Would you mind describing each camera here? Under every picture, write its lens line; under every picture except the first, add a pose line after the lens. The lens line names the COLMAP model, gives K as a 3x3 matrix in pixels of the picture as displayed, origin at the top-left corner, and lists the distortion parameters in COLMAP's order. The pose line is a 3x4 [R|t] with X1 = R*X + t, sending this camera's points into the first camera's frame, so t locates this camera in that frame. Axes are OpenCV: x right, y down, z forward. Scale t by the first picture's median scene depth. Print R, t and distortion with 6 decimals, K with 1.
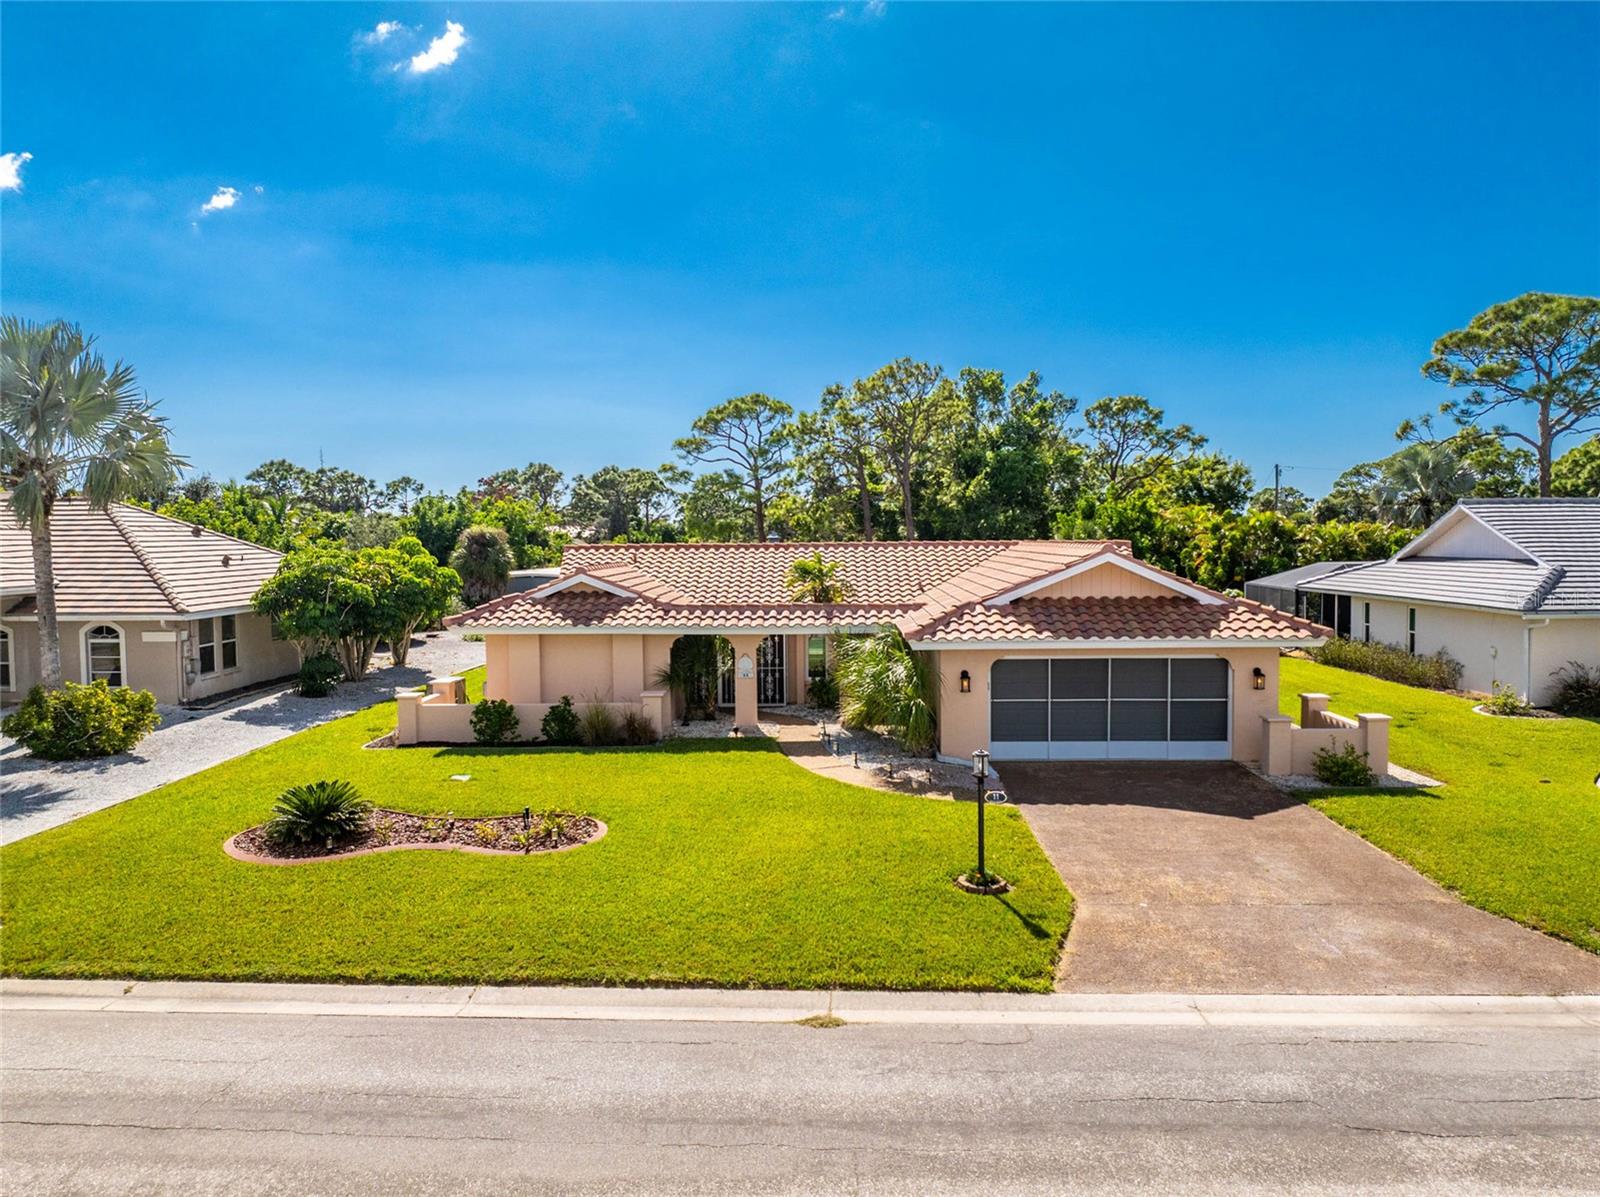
lens RADIAL K [[1133.2, 0, 796.5], [0, 1133.2, 588.4], [0, 0, 1]] dist [-0.057680, 0.028098]
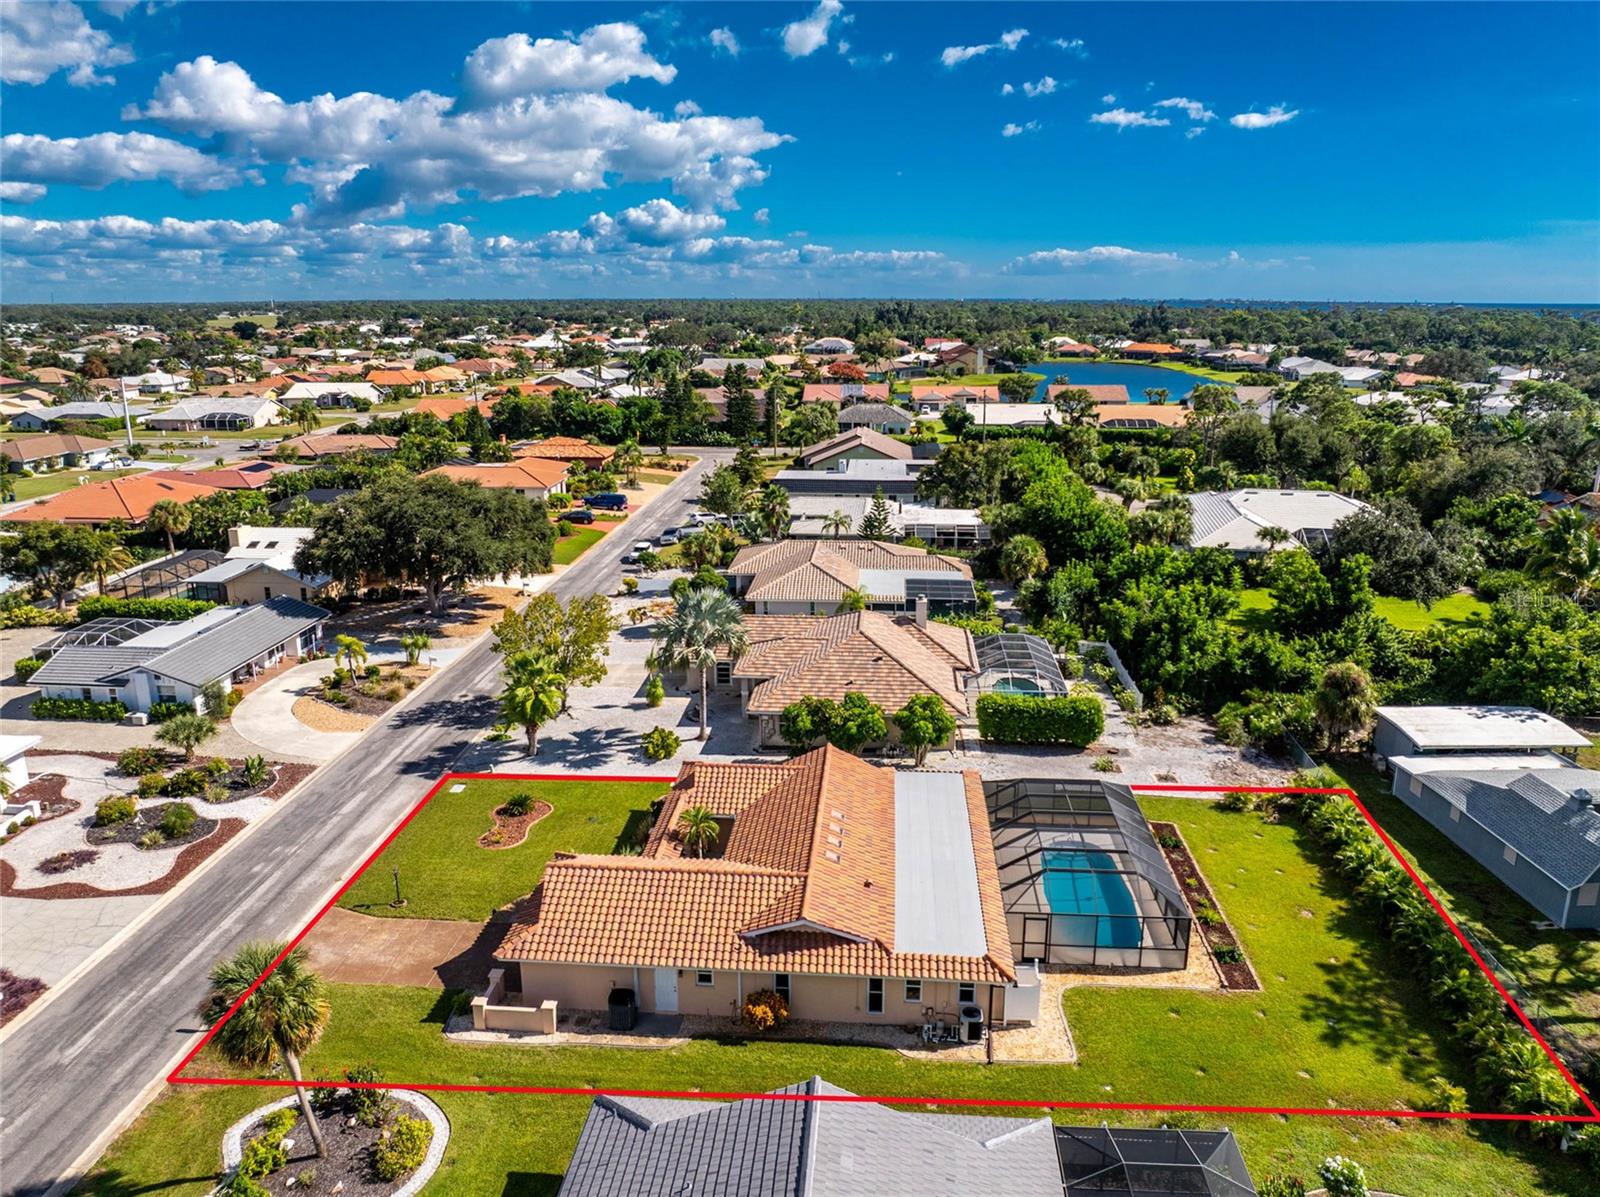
lens RADIAL K [[1114.7, 0, 800.0], [0, 1114.7, 598.5], [0, 0, 1]] dist [-0.037750, 0.007263]
pose [[-0.045791, 0.264621, -0.963265, 2.084221], [-0.045867, 0.962702, 0.266646, -1.065884], [0.997898, 0.056392, -0.031946, 1.513252]]
